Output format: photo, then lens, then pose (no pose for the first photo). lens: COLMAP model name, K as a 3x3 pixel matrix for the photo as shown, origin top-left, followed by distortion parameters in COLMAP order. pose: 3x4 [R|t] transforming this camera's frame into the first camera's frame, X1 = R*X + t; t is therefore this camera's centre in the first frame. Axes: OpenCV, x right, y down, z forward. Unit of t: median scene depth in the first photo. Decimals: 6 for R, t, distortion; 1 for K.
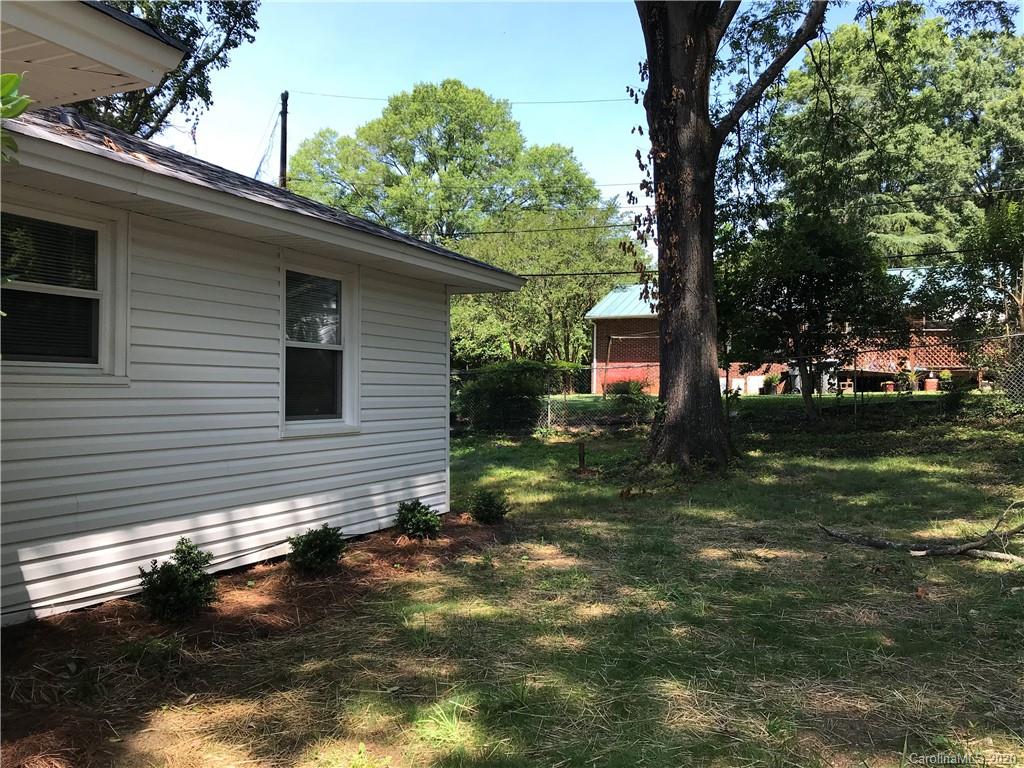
lens RADIAL K [[840.3, 0, 512.0], [0, 840.3, 384.0], [0, 0, 1]] dist [-0.000174, -0.005656]
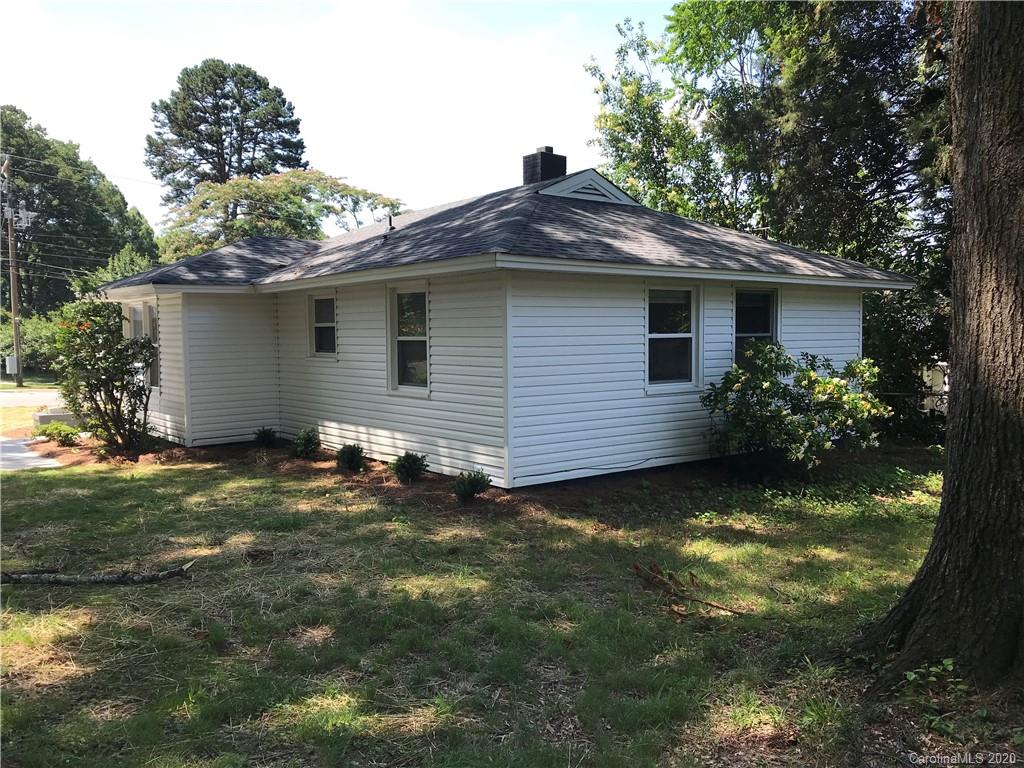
lens RADIAL K [[840.3, 0, 512.0], [0, 840.3, 384.0], [0, 0, 1]] dist [-0.000174, -0.005656]
pose [[-0.434711, 0.051101, -0.899119, 1.192162], [0.010461, 0.998608, 0.051697, -0.044653], [0.900509, 0.013068, -0.434640, 2.025033]]
